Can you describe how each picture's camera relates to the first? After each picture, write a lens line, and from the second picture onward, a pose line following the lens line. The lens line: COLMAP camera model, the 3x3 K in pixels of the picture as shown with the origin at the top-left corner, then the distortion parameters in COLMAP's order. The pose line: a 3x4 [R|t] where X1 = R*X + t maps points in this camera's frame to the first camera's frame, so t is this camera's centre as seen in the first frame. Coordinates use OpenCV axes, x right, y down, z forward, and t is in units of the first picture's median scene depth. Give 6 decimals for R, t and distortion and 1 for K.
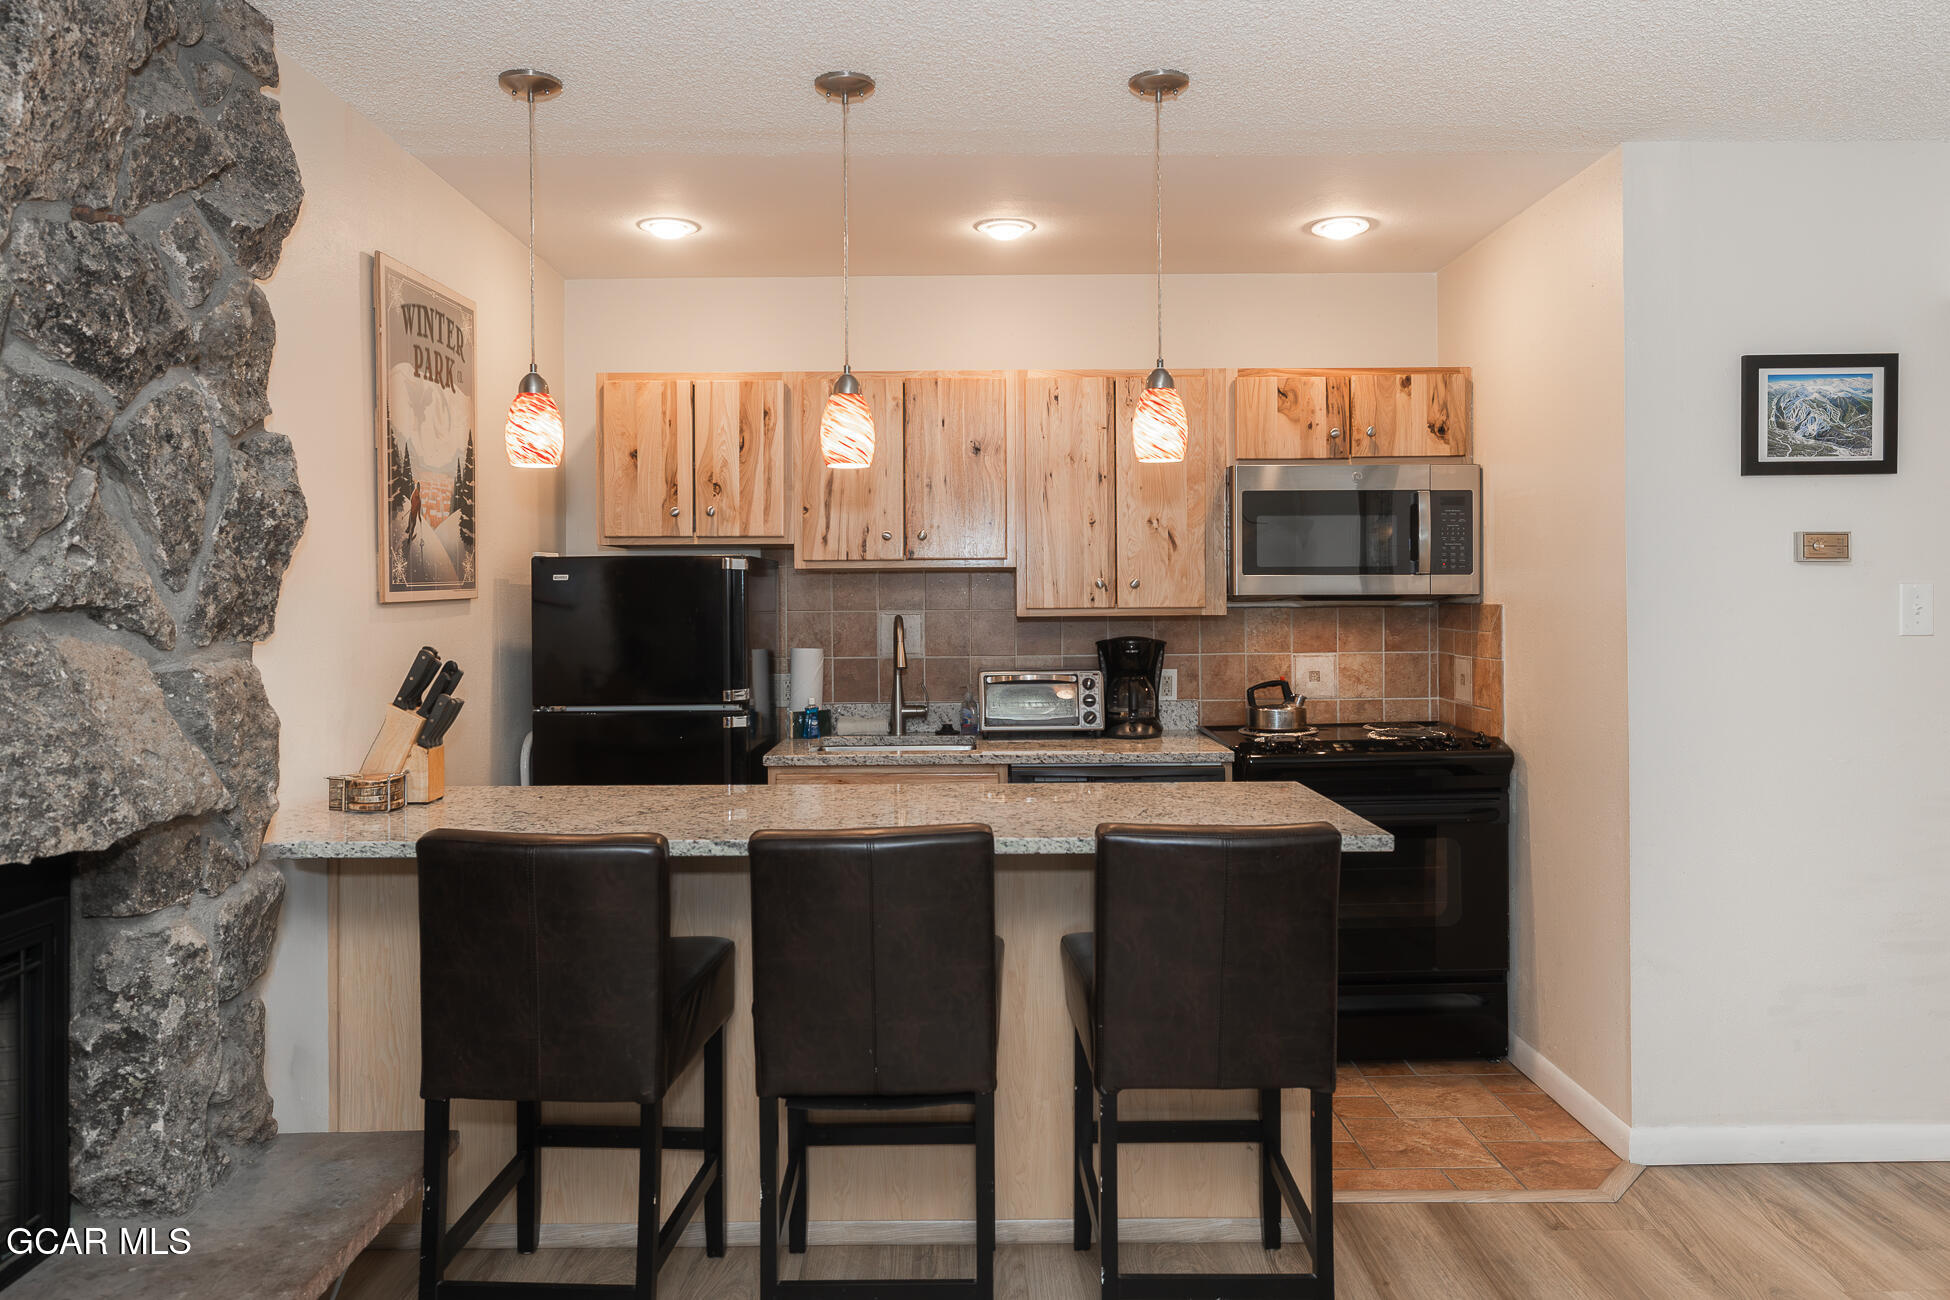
lens RADIAL K [[1328.3, 0, 985.1], [0, 1328.3, 600.6], [0, 0, 1]] dist [-0.009659, 0.014043]
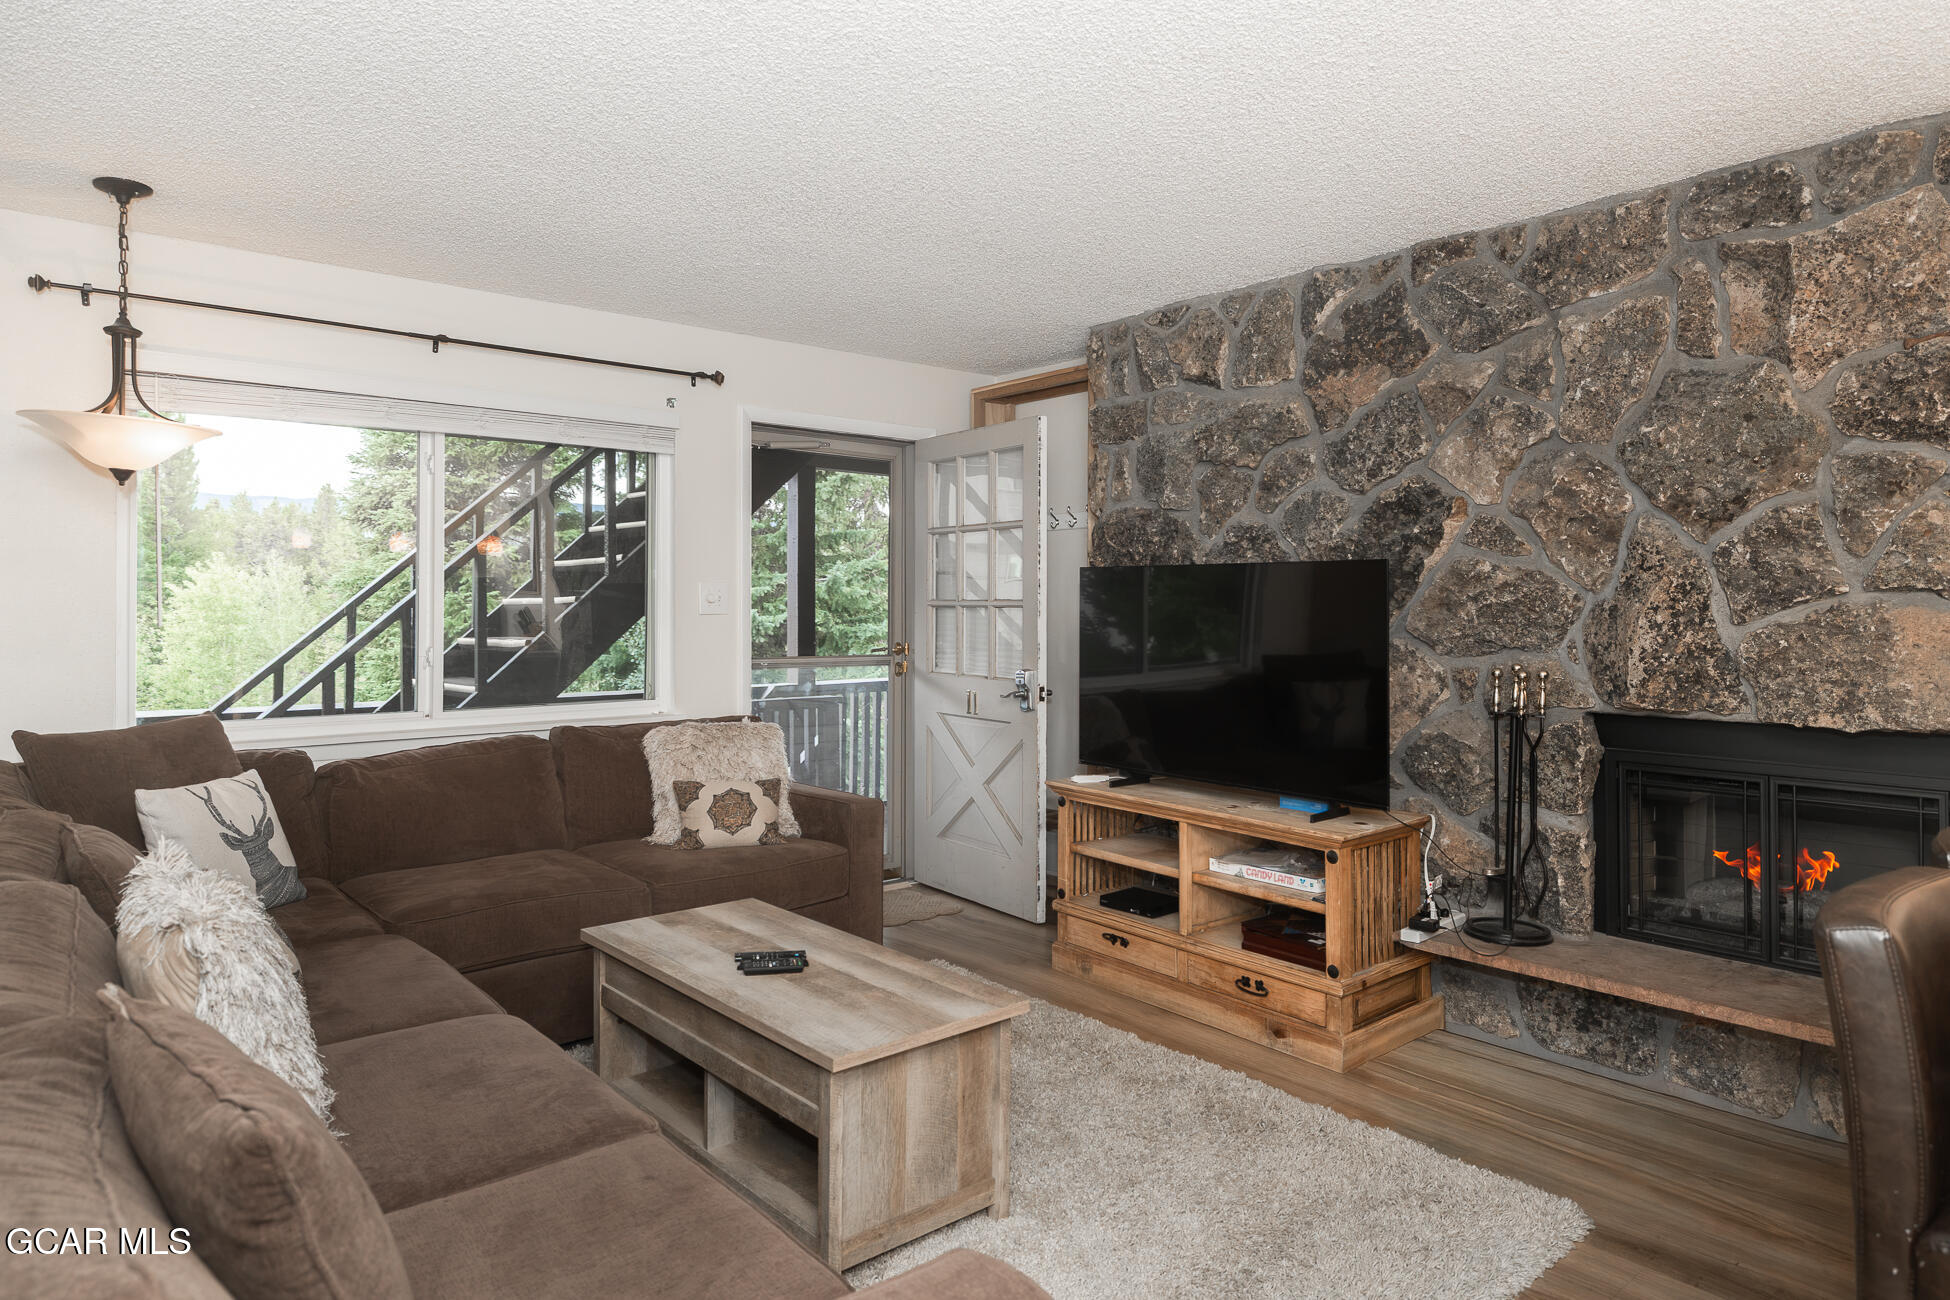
lens RADIAL K [[1195.1, 0, 986.7], [0, 1195.1, 594.3], [0, 0, 1]] dist [0.019598, -0.011045]
pose [[-0.752837, 0.000590, -0.658207, 0.578226], [0.004064, 0.999985, -0.003751, 0.006441], [0.658194, -0.005499, -0.752828, 0.703499]]
